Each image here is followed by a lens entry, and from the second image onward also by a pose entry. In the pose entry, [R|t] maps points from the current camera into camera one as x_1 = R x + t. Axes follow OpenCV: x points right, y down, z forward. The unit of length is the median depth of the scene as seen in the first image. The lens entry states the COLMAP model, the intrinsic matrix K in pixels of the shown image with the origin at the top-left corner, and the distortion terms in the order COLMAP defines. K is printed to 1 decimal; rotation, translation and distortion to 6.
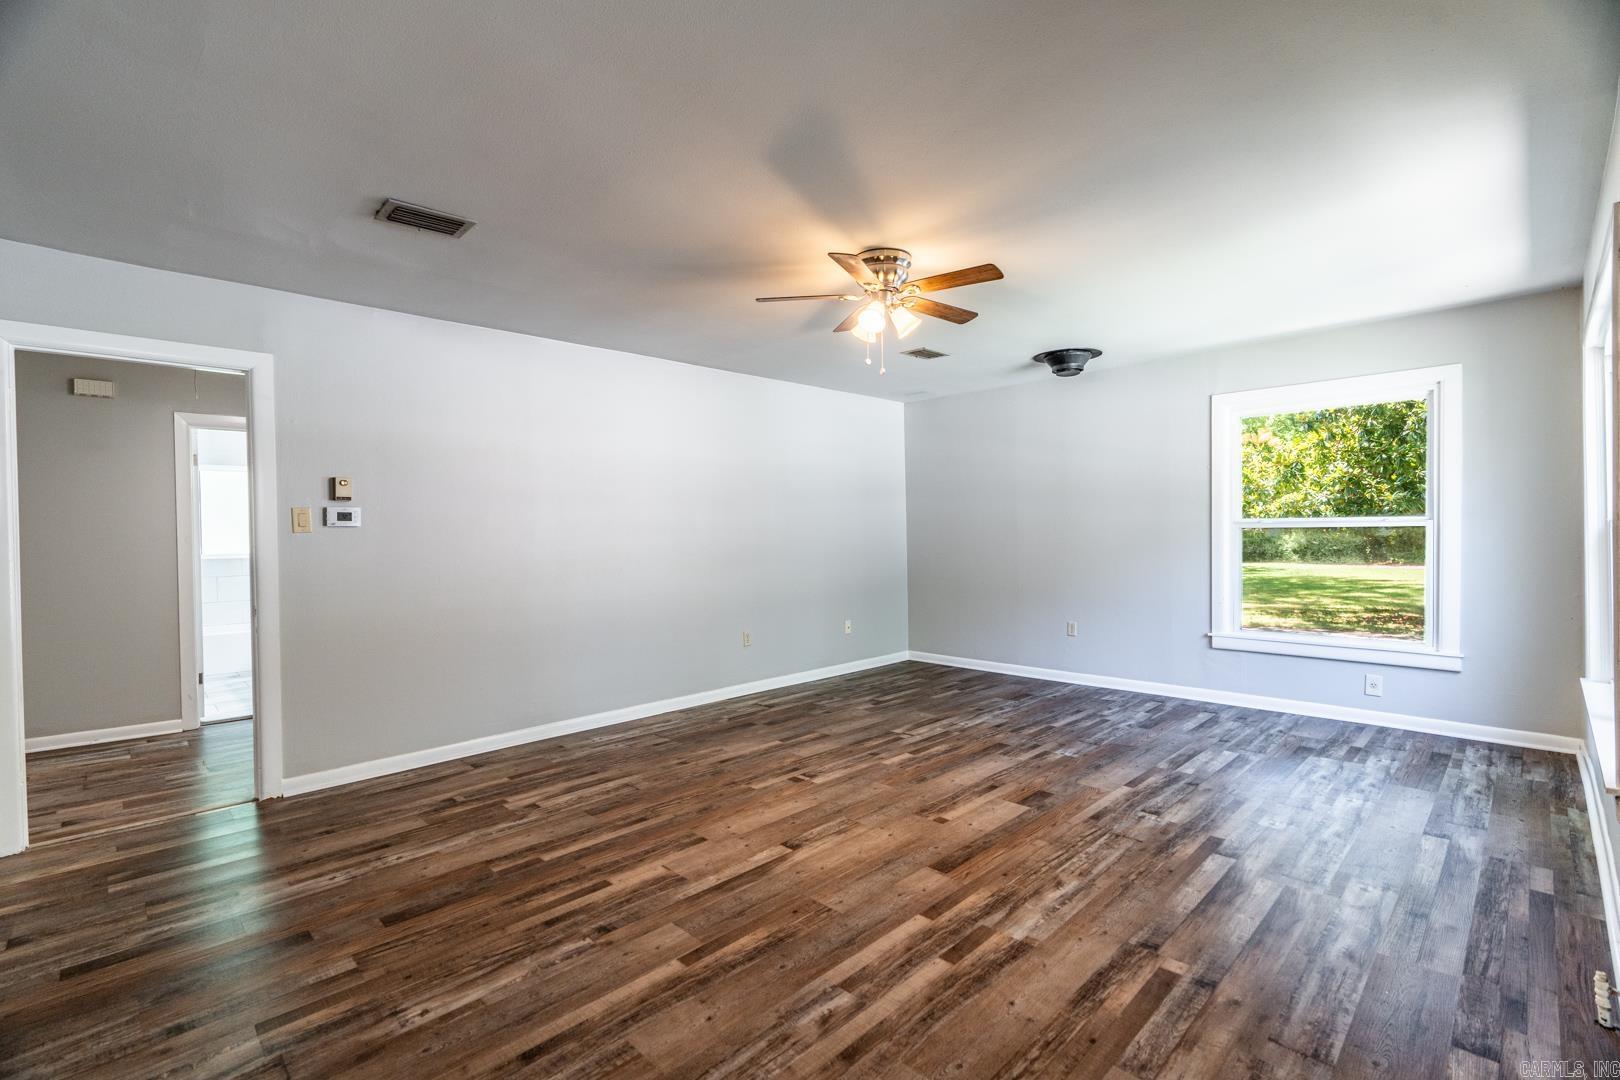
lens RADIAL K [[731.4, 0, 811.1], [0, 731.4, 538.7], [0, 0, 1]] dist [-0.000712, 0.000314]
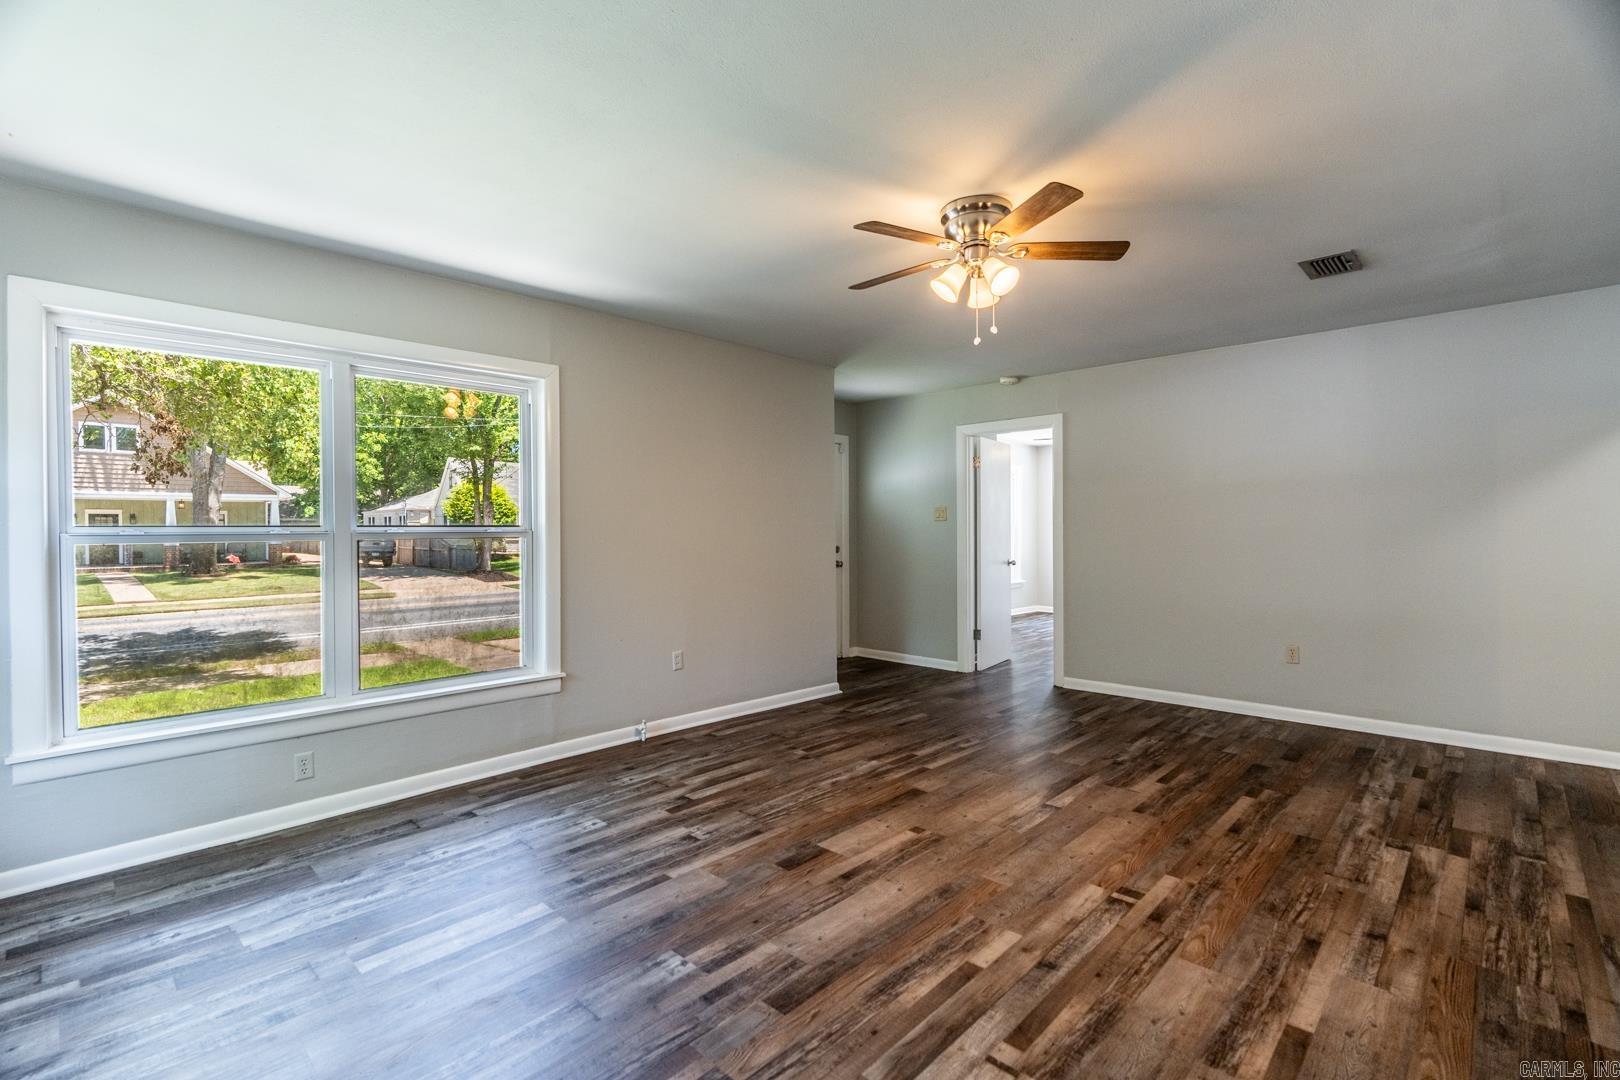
lens RADIAL K [[731.4, 0, 808.6], [0, 731.4, 537.3], [0, 0, 1]] dist [-0.000712, 0.000314]
pose [[-0.999484, 0.021112, -0.024221, 0.336742], [0.020657, 0.999608, 0.018887, -0.021948], [0.024610, 0.018377, -0.999528, 1.957137]]
